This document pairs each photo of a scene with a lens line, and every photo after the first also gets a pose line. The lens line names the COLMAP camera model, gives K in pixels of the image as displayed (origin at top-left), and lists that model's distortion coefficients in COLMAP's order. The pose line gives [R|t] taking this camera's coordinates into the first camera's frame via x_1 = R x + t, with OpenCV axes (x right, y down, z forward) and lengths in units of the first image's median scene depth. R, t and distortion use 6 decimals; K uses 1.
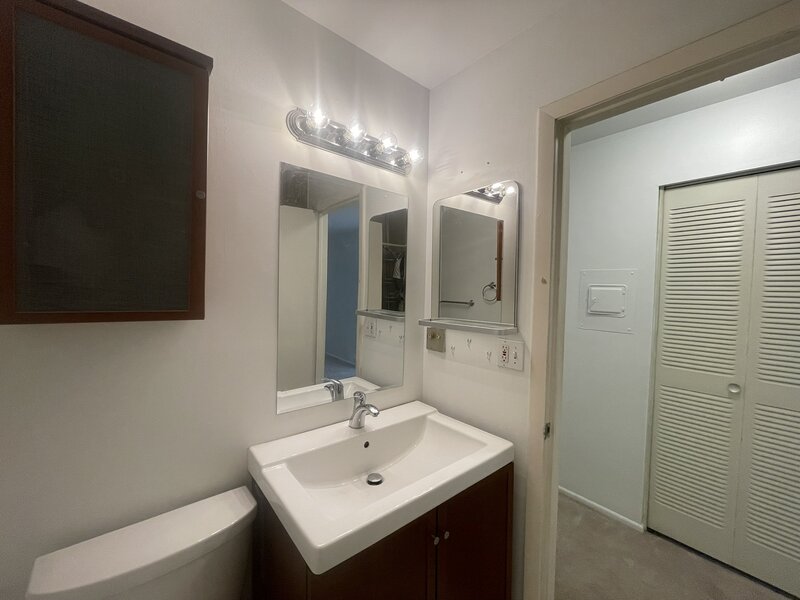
lens RADIAL K [[323.2, 0, 400.0], [0, 323.2, 300.0], [0, 0, 1]] dist [-0.002977, 0.000262]
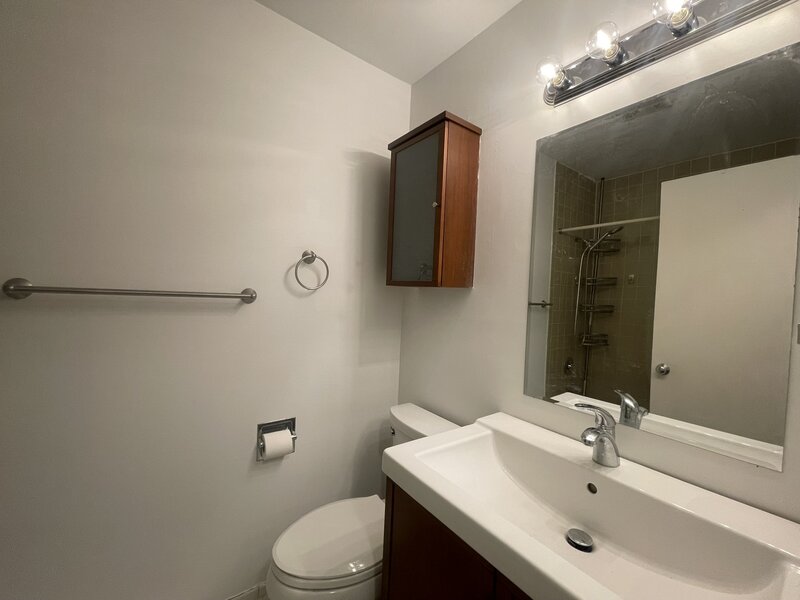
lens RADIAL K [[323.2, 0, 400.0], [0, 323.2, 300.0], [0, 0, 1]] dist [-0.002977, 0.000262]
pose [[-0.058437, -0.007915, -0.998260, 0.558731], [-0.080205, 0.996773, -0.003208, 0.087755], [0.995064, 0.079878, -0.058884, 0.580791]]
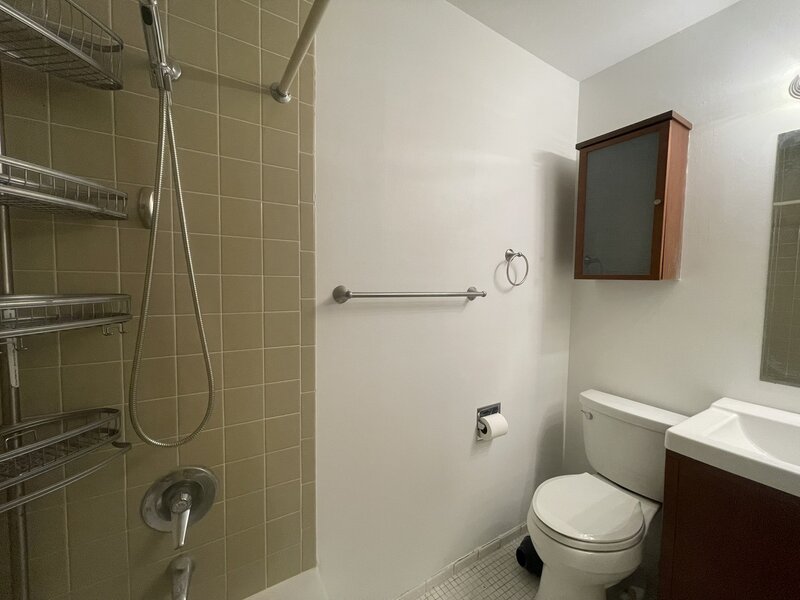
lens RADIAL K [[323.2, 0, 400.0], [0, 323.2, 300.0], [0, 0, 1]] dist [-0.002977, 0.000262]
pose [[-0.143716, 0.026555, -0.989263, 0.712163], [-0.050620, 0.998134, 0.034147, 0.105455], [0.988324, 0.054984, -0.142103, -0.013104]]
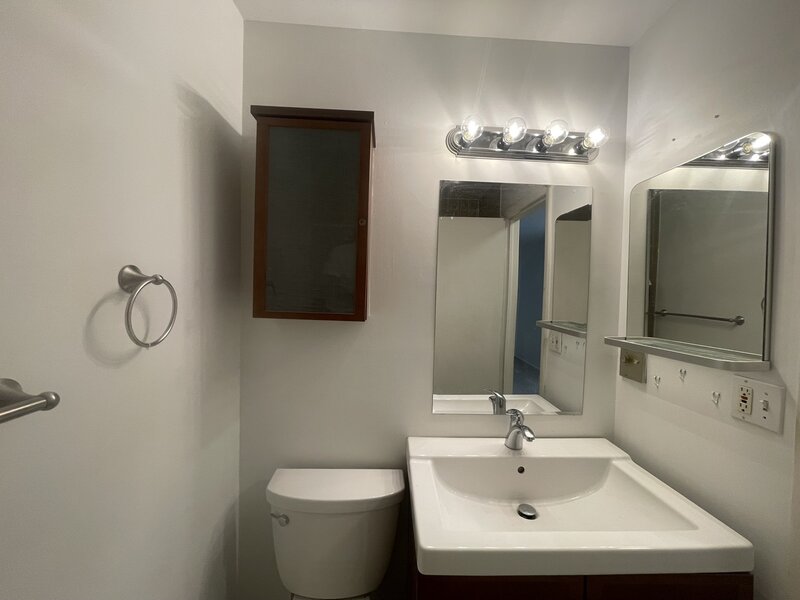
lens RADIAL K [[322.6, 0, 398.3], [0, 322.6, 301.6], [0, 0, 1]] dist [-0.006677, 0.000144]
pose [[0.790132, 0.014963, -0.612754, 0.161113], [-0.028125, 0.999534, -0.011858, -0.003986], [0.612291, 0.026603, 0.790185, 0.059435]]
